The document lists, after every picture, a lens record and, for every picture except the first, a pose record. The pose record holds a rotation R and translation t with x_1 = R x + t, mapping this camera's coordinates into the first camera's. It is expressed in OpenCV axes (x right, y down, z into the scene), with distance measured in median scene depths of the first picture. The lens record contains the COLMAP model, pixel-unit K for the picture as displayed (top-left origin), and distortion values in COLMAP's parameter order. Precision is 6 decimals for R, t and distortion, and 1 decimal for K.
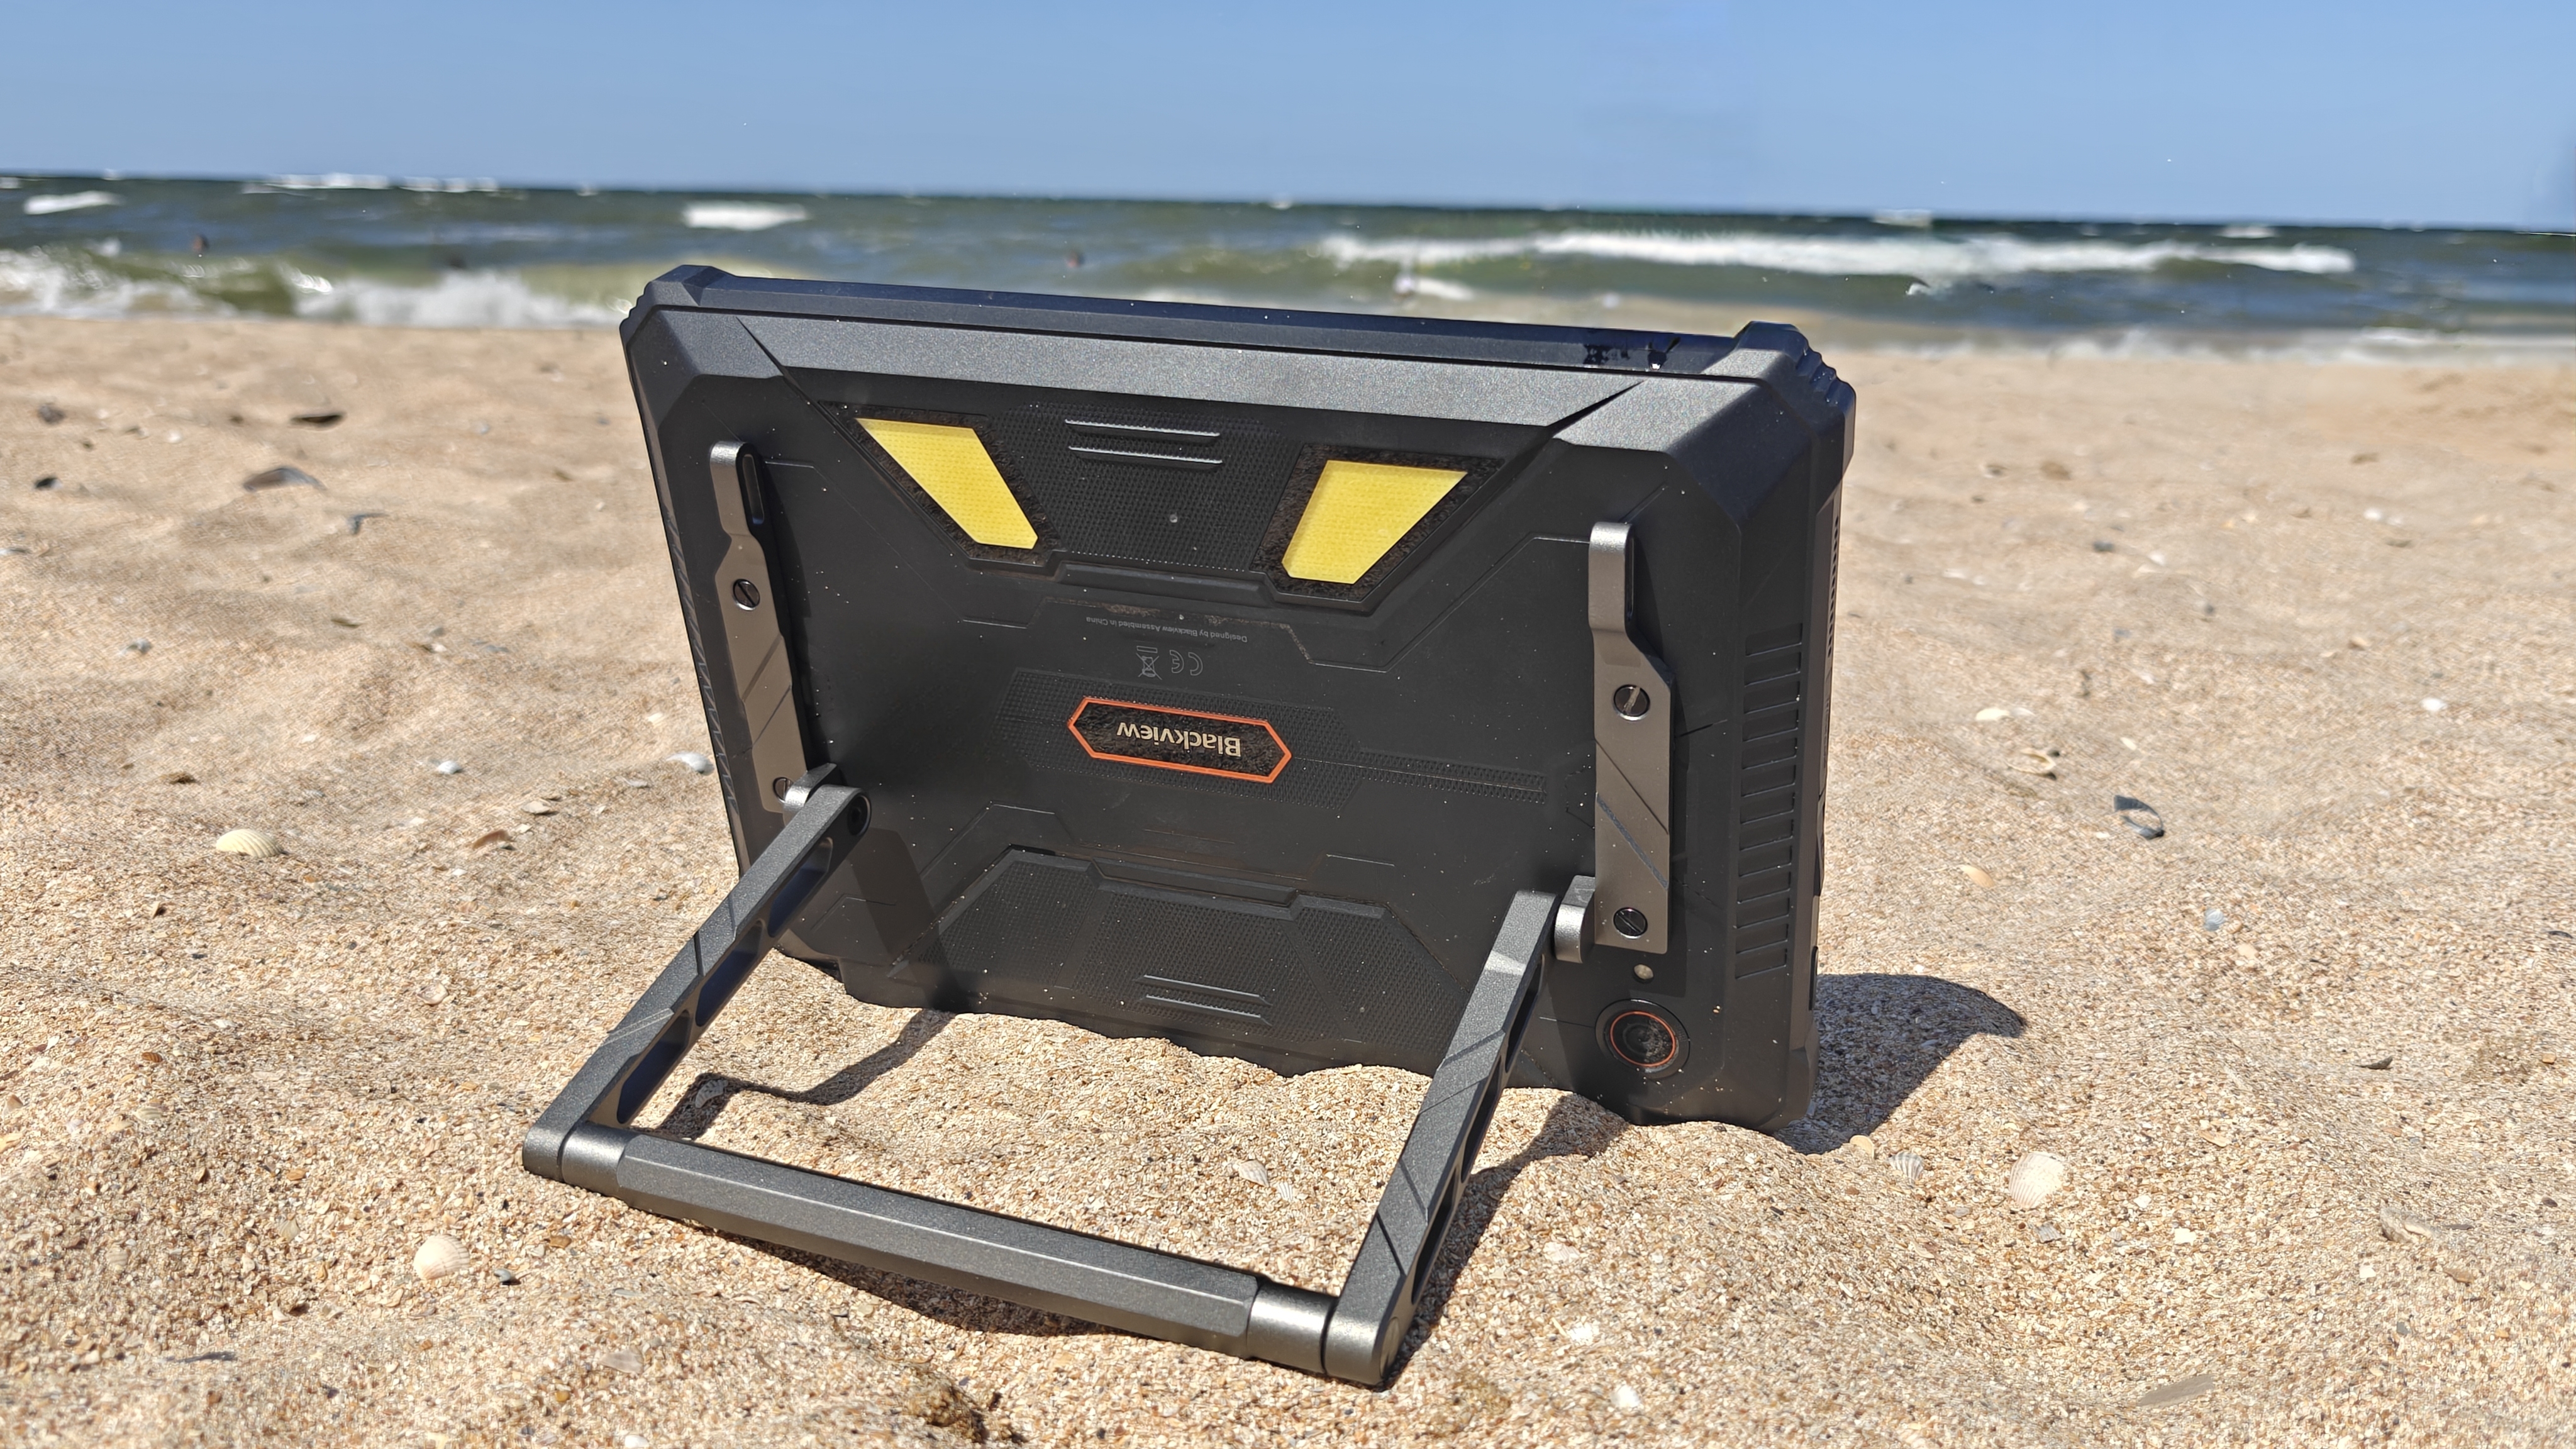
lens RADIAL K [[2220.1, 0, 1293.4], [0, 2220.1, 730.3], [0, 0, 1]] dist [-0.026119, 0.098168]
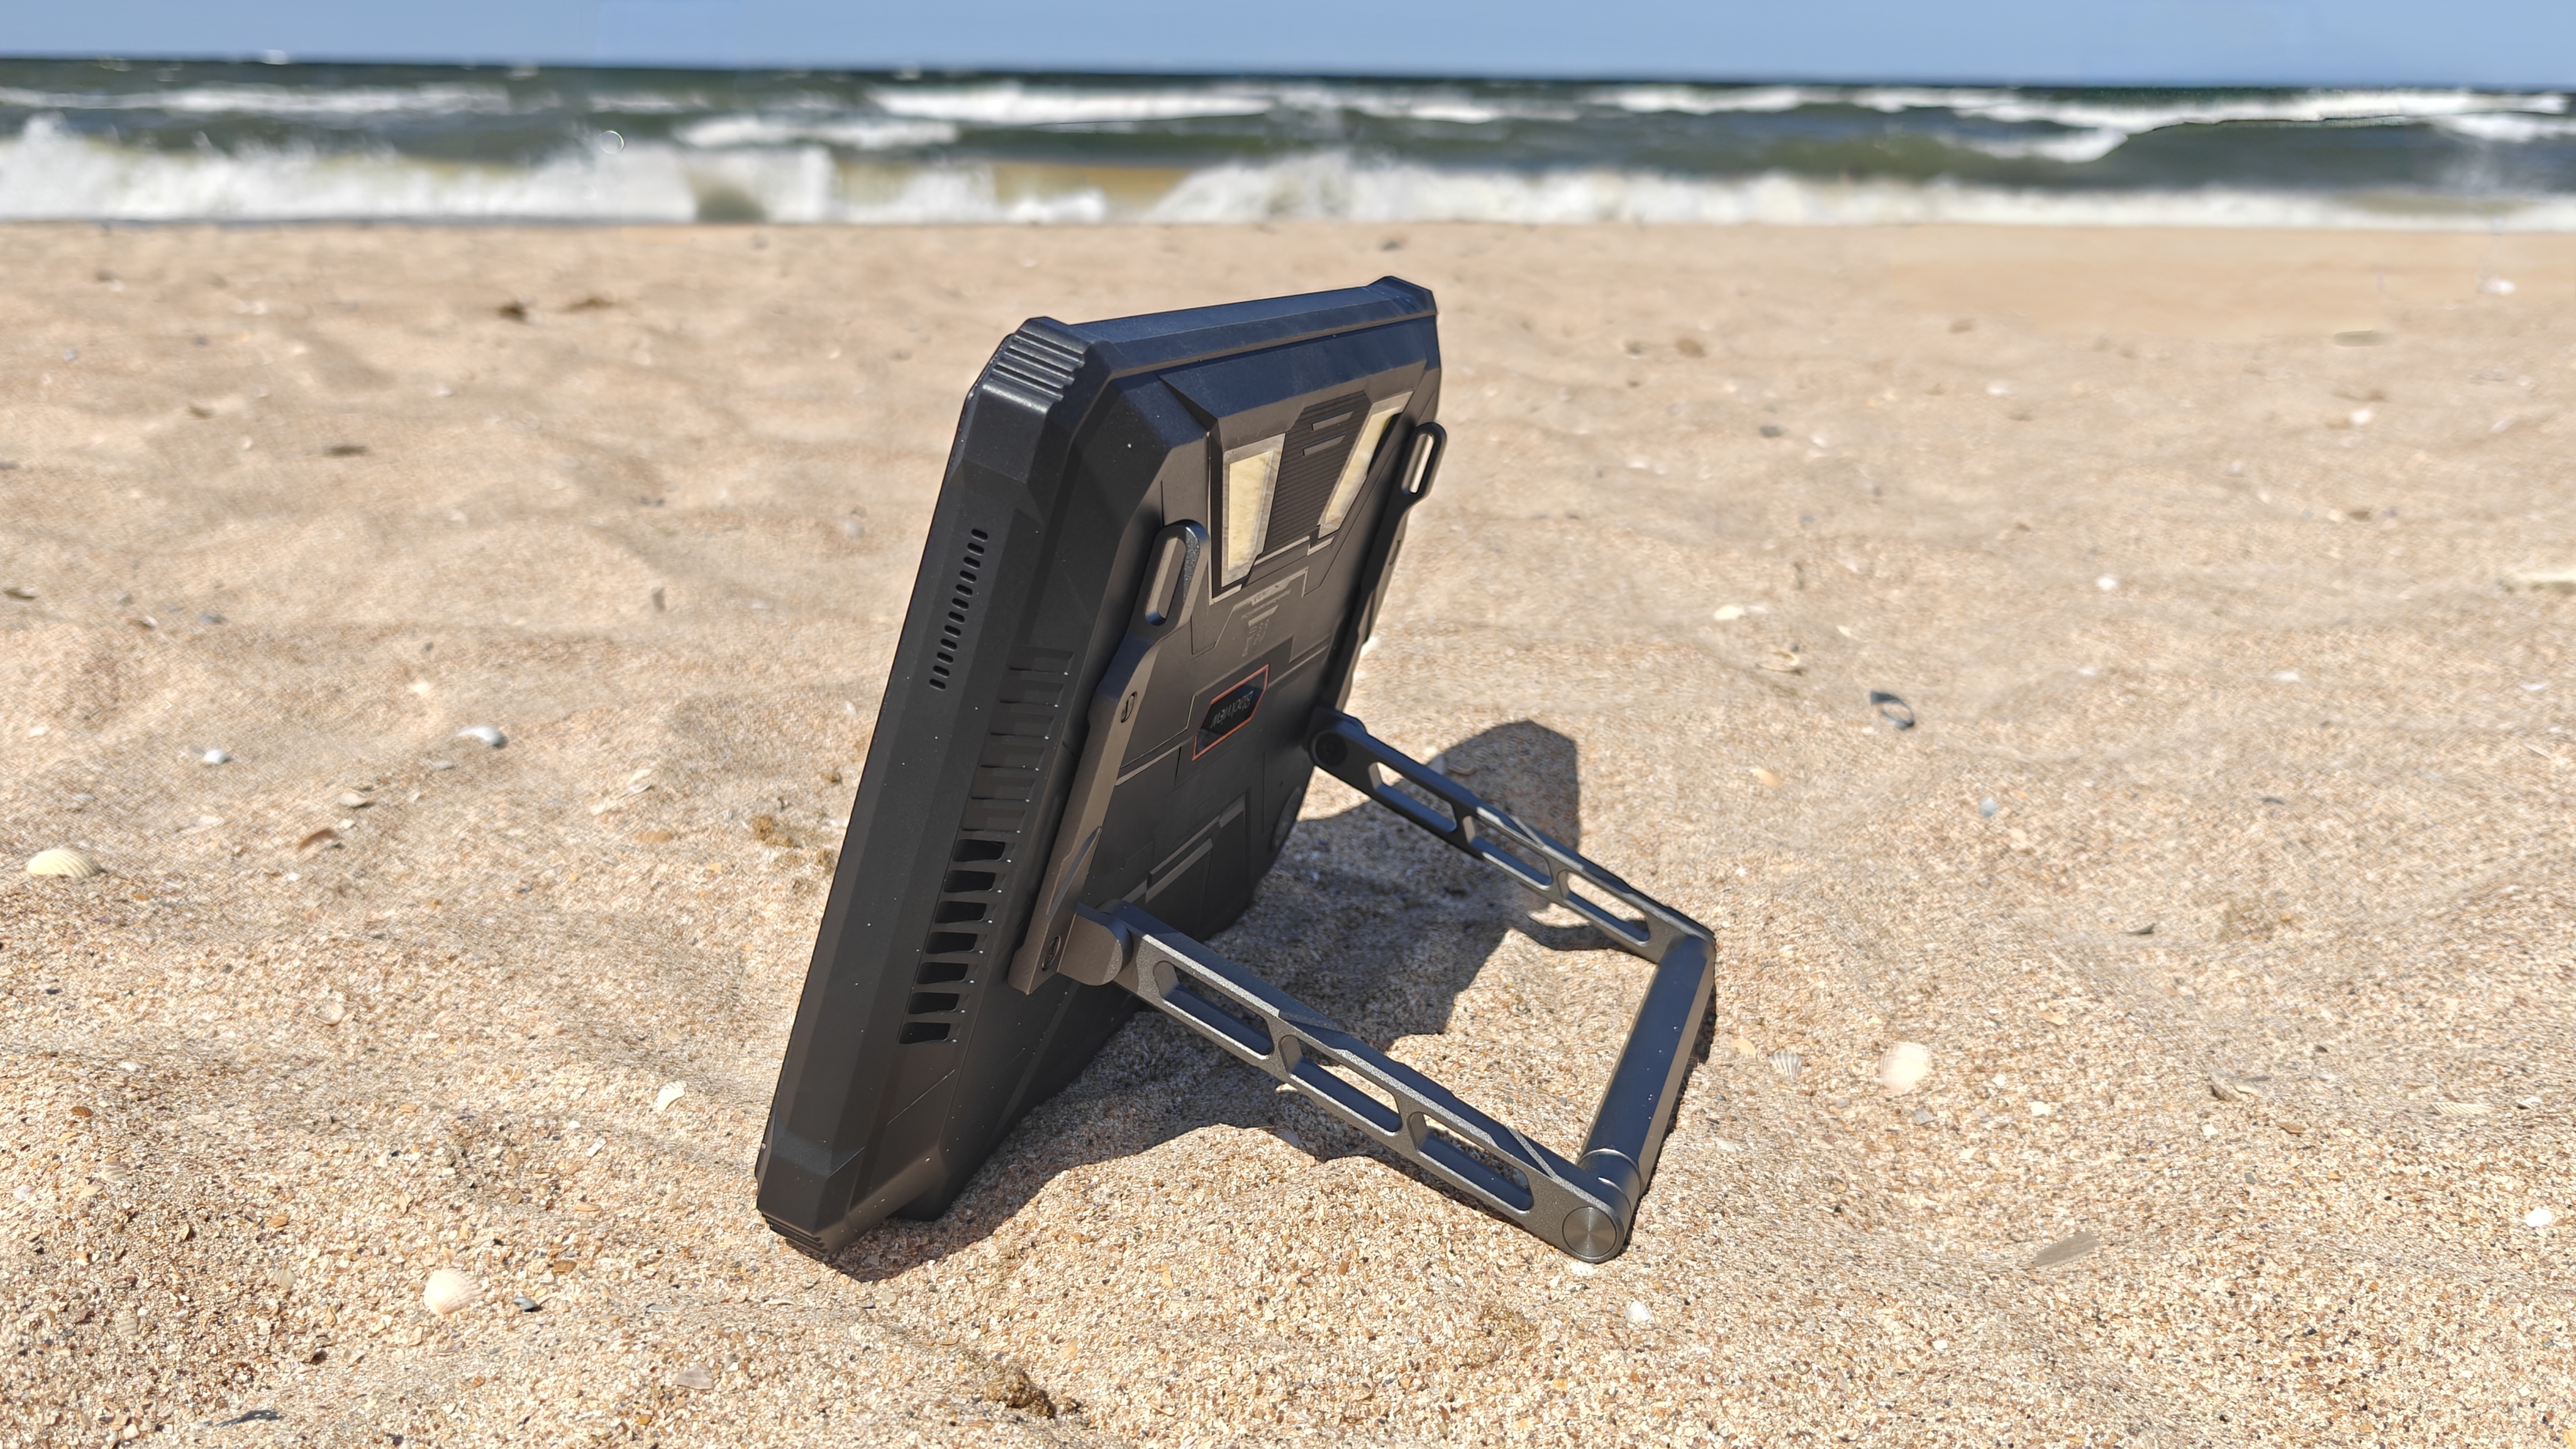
lens RADIAL K [[2220.1, 0, 1293.4], [0, 2220.1, 730.3], [0, 0, 1]] dist [-0.026119, 0.098168]
pose [[0.983991, -0.059393, 0.168028, -0.108041], [0.050040, 0.996982, 0.059362, -0.035833], [-0.171047, -0.050003, 0.983993, -0.024078]]
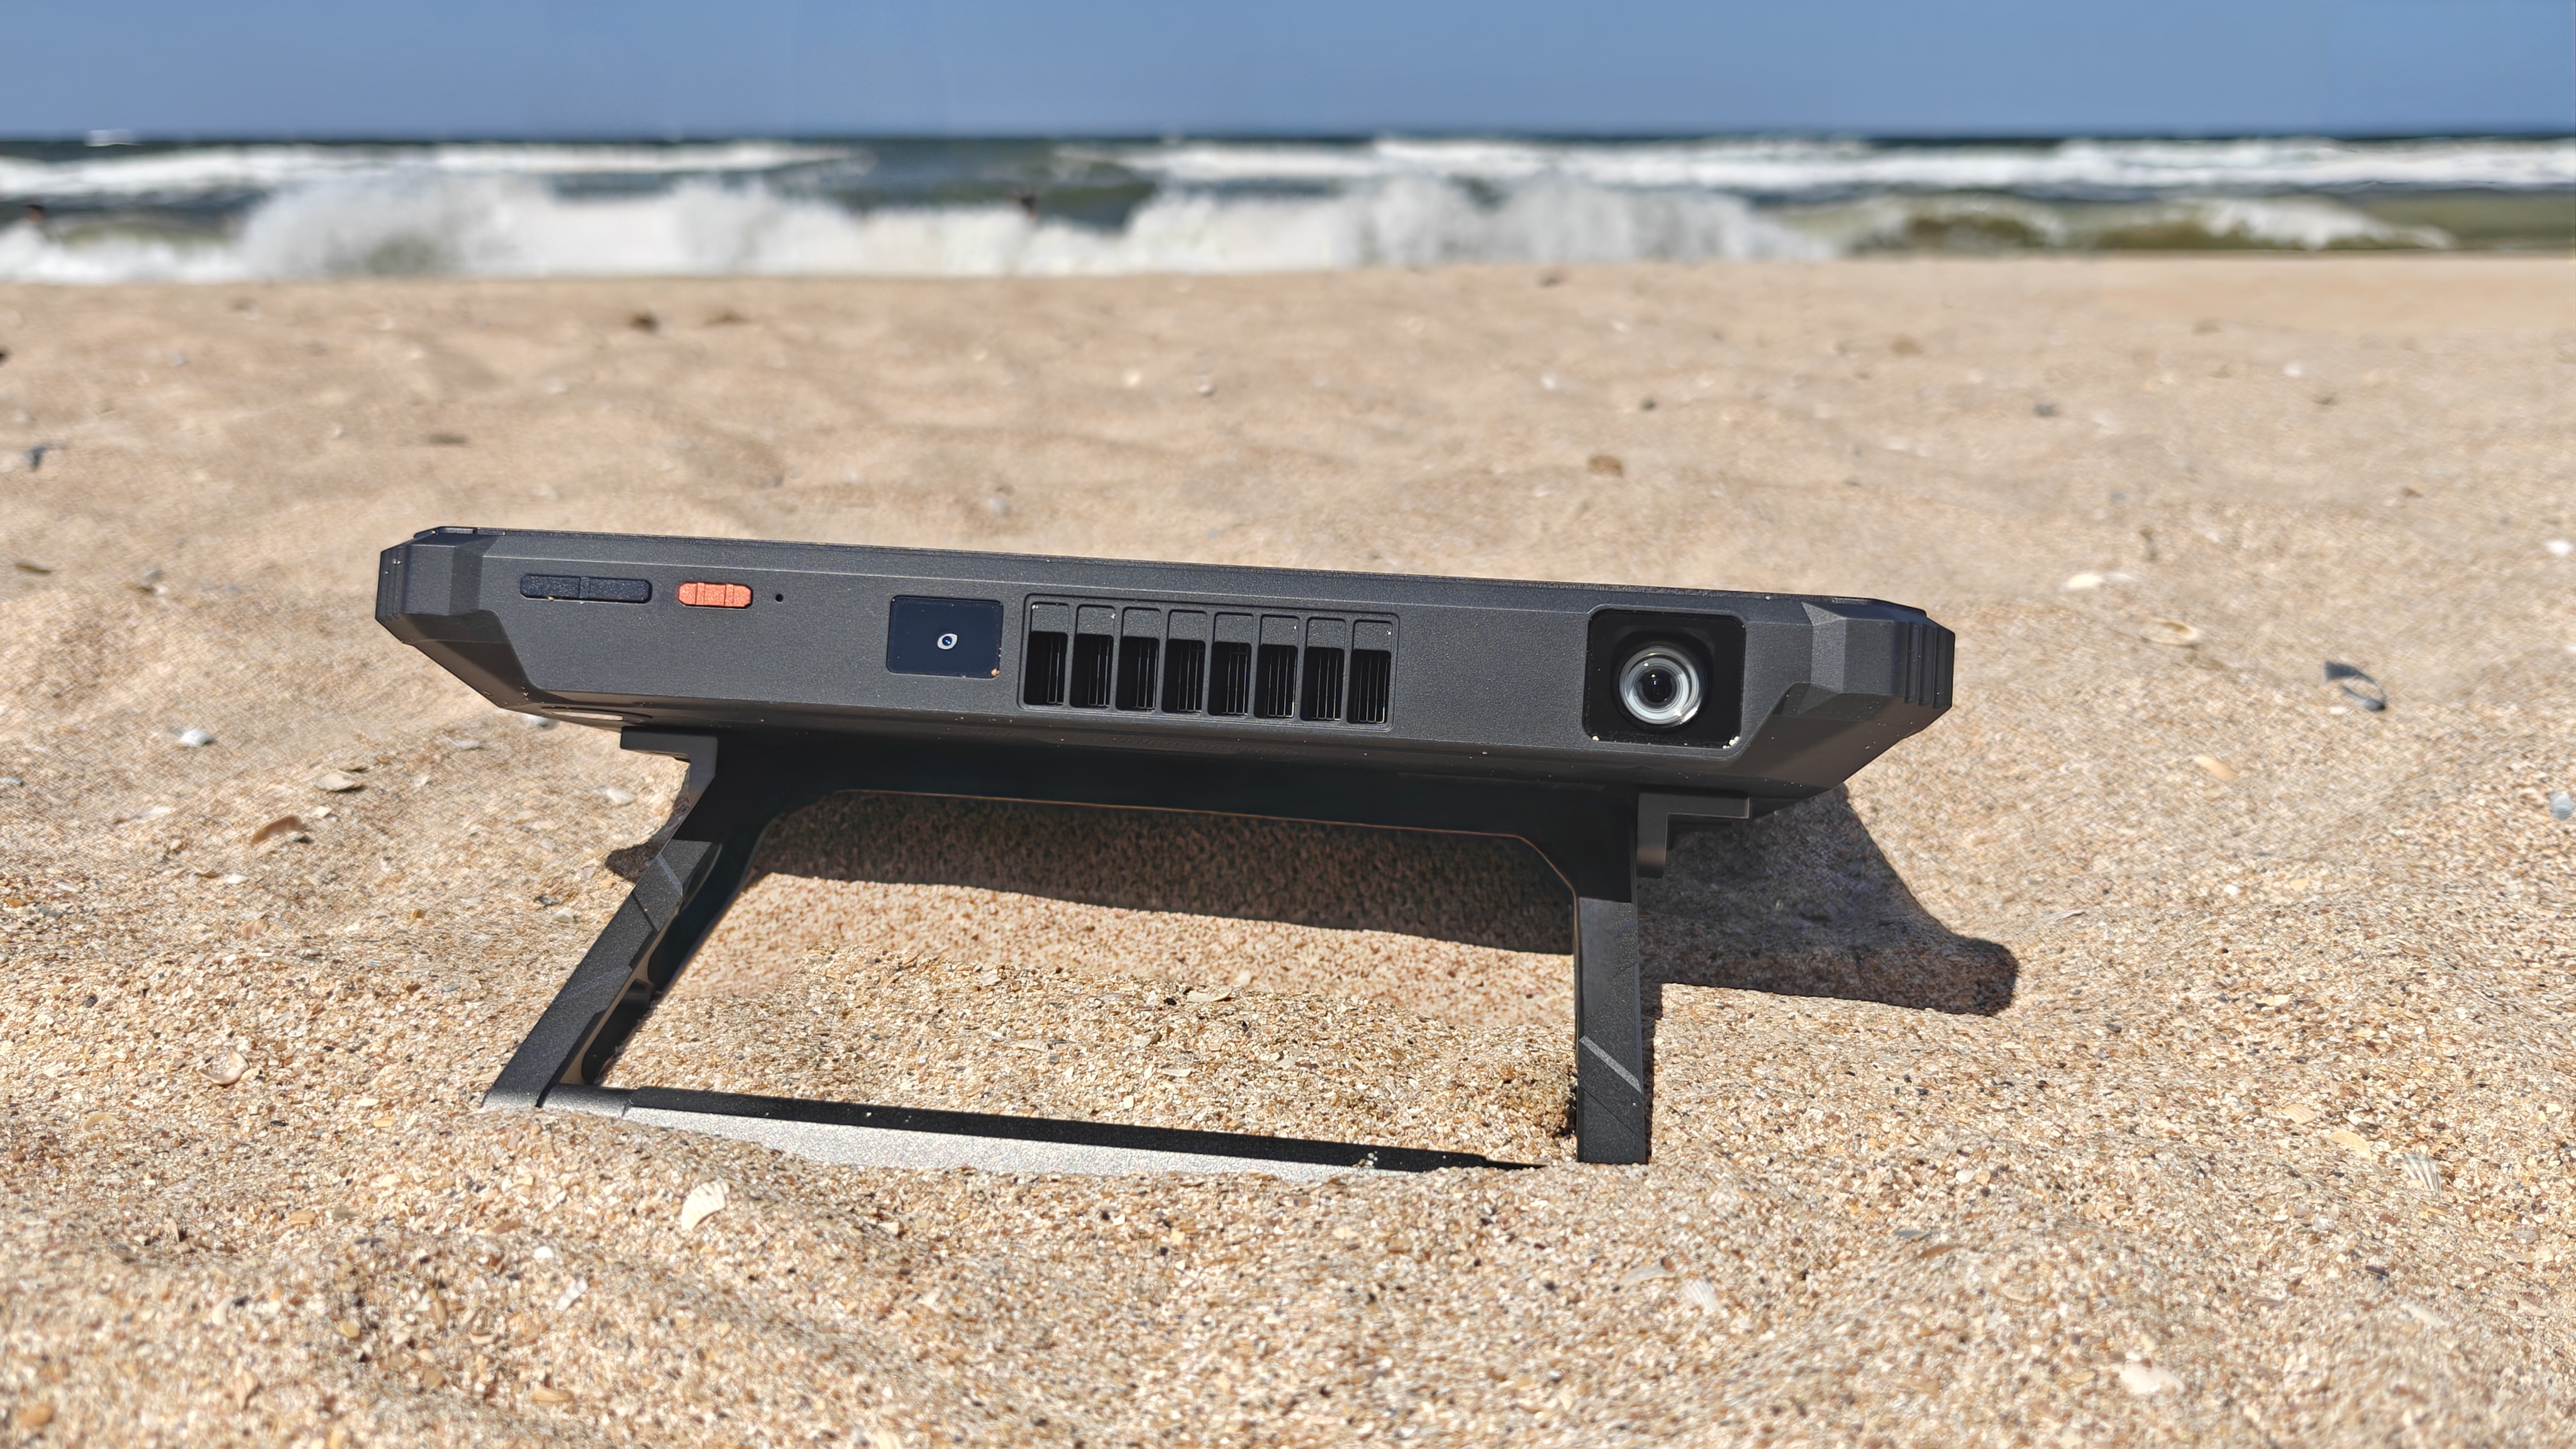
lens RADIAL K [[2247.8, 0, 1304.1], [0, 2247.8, 724.6], [0, 0, 1]] dist [0.006120, 0.006579]
pose [[0.992571, -0.052643, 0.109687, -0.116519], [0.049744, 0.998341, 0.029005, 0.011317], [-0.111032, -0.023333, 0.993543, 0.254044]]
